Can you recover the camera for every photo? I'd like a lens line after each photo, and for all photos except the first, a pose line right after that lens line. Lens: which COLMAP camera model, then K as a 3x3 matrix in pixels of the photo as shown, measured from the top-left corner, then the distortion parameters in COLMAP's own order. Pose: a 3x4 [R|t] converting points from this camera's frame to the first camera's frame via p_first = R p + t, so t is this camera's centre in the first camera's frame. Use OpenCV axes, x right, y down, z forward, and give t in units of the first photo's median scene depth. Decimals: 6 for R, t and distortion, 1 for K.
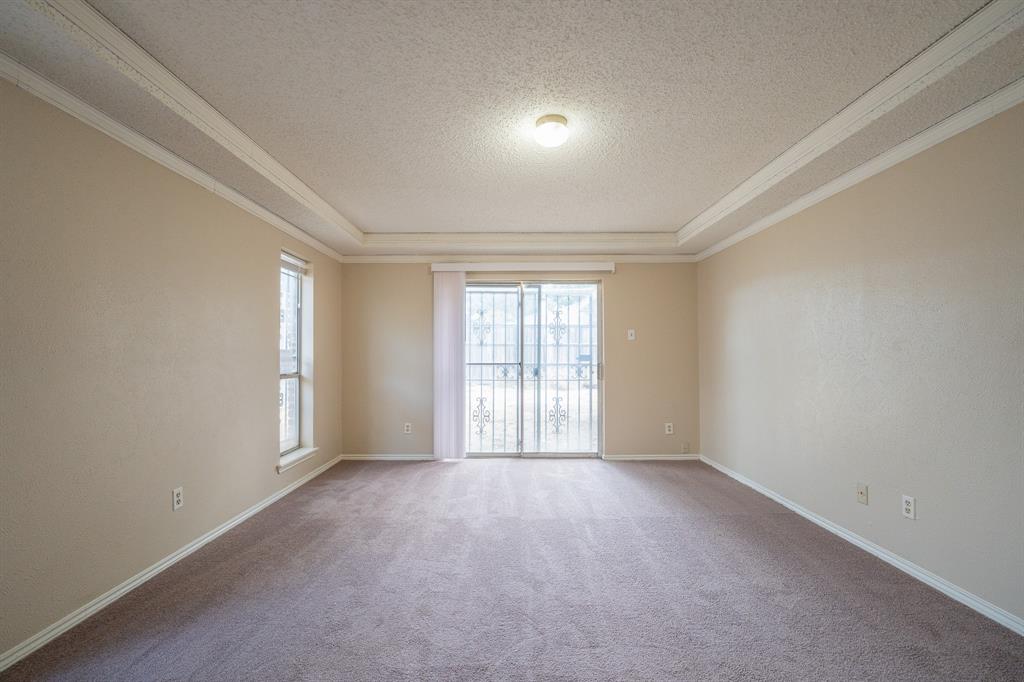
lens RADIAL K [[402.0, 0, 502.9], [0, 402.0, 350.6], [0, 0, 1]] dist [-0.015196, -0.000234]
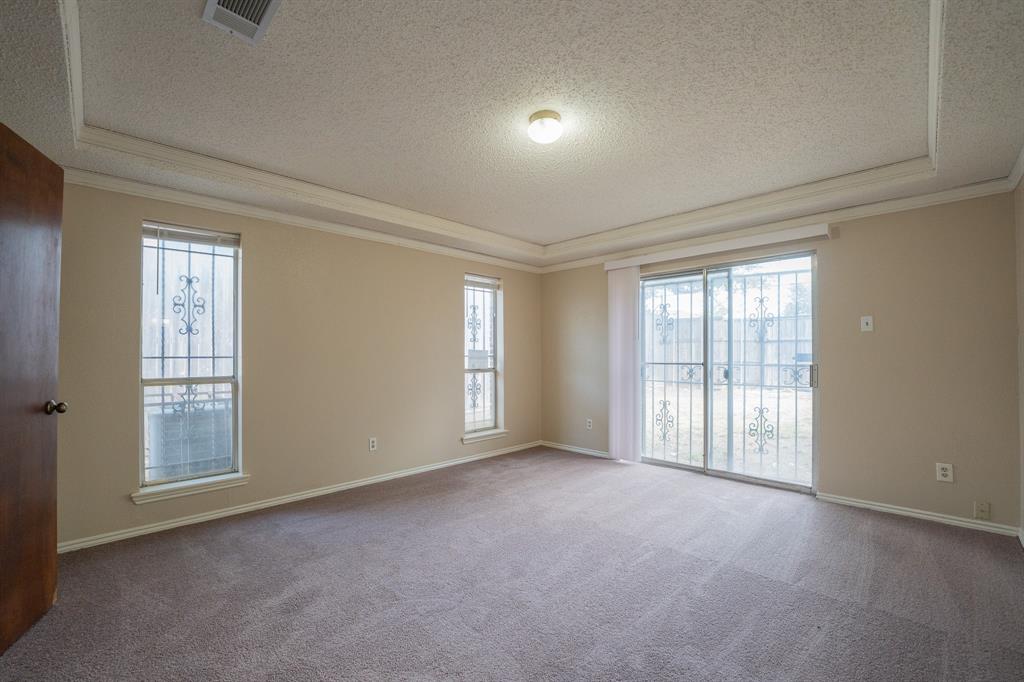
lens RADIAL K [[402.0, 0, 502.9], [0, 402.0, 350.6], [0, 0, 1]] dist [-0.015196, -0.000234]
pose [[0.728149, -0.007503, -0.685378, 0.326216], [0.008794, 0.999960, -0.001604, 0.002303], [0.685363, -0.004859, 0.728185, 0.091962]]
